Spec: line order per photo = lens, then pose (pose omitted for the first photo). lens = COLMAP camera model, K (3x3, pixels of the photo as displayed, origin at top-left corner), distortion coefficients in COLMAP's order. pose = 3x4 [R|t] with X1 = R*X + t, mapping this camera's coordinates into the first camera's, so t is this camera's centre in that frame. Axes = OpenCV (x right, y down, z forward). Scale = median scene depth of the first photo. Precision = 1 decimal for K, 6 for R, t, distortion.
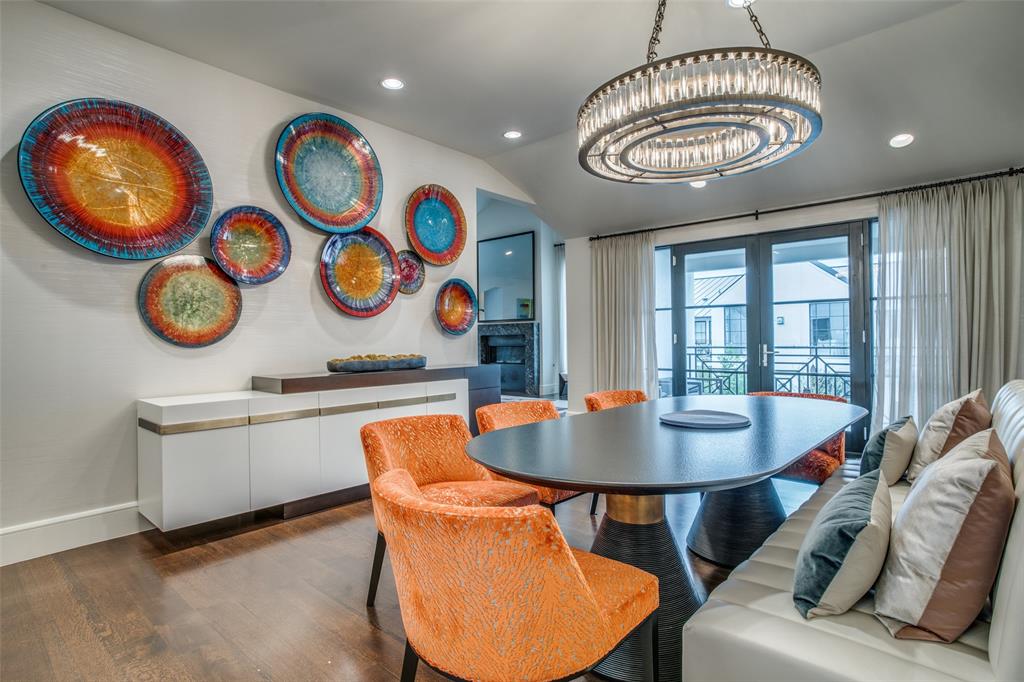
lens RADIAL K [[500.7, 0, 512.4], [0, 500.7, 336.6], [0, 0, 1]] dist [-0.053268, 0.030143]
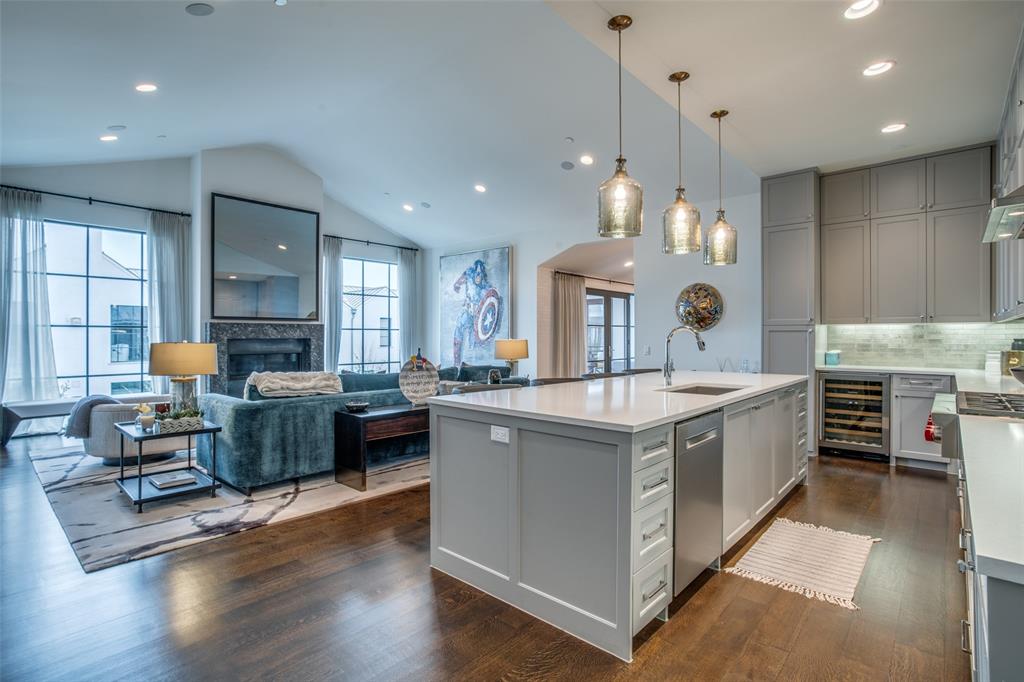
lens RADIAL K [[500.7, 0, 512.4], [0, 500.7, 336.6], [0, 0, 1]] dist [-0.053268, 0.030143]
pose [[-0.005201, 0.010744, 0.999929, -0.782661], [0.004933, 0.999930, -0.010718, 0.003450], [-0.999974, 0.004877, -0.005254, 0.688464]]
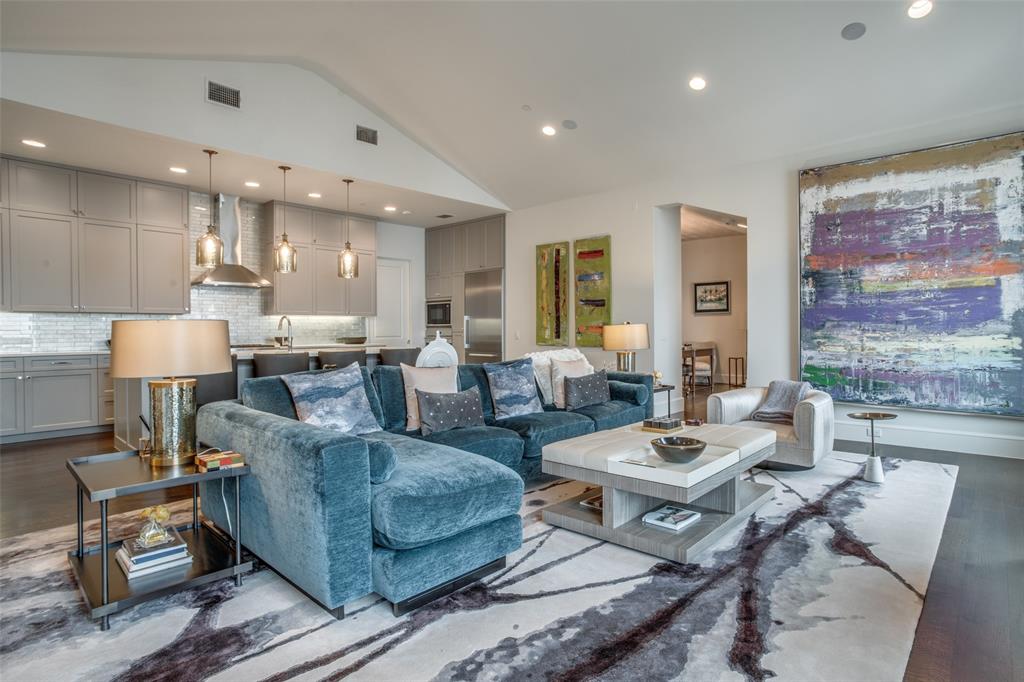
lens RADIAL K [[533.5, 0, 543.4], [0, 533.5, 334.2], [0, 0, 1]] dist [-0.062499, 0.037425]
pose [[0.016740, 0.021107, -0.999637, 0.168057], [0.000009, 0.999777, 0.021110, 0.001869], [0.999860, -0.000362, 0.016736, 0.859385]]
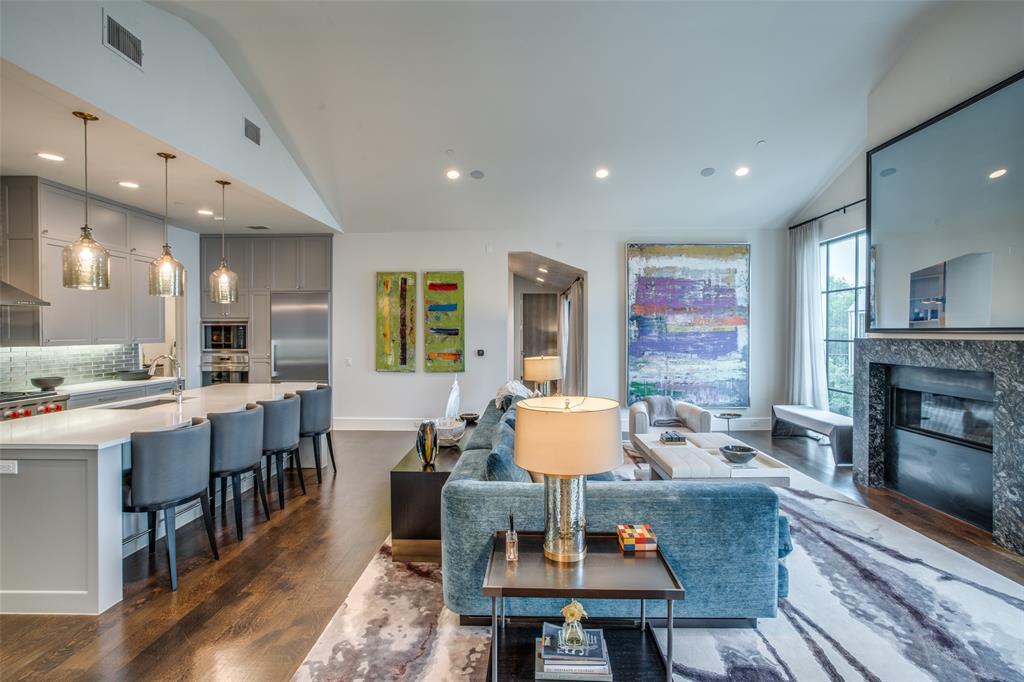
lens RADIAL K [[500.7, 0, 512.4], [0, 500.7, 336.6], [0, 0, 1]] dist [-0.053268, 0.030143]
pose [[0.649305, 0.018485, -0.760303, 0.067303], [-0.009242, 0.999823, 0.016416, -0.032422], [0.760472, -0.003632, 0.649361, 0.521752]]
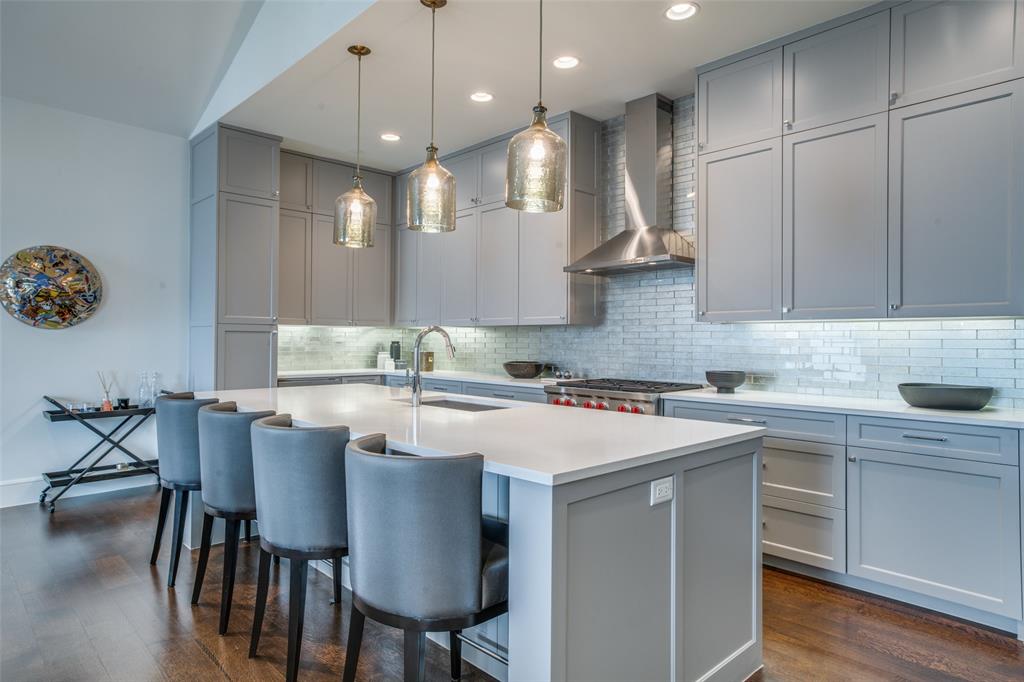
lens RADIAL K [[603.5, 0, 512.0], [0, 603.5, 341.0], [0, 0, 1]] dist [-0.044718, 0.046206]
pose [[-0.997946, 0.004364, 0.063913, -0.508560], [0.004648, 0.999980, 0.004289, 0.000045], [-0.063893, 0.004577, -0.997946, 0.882450]]
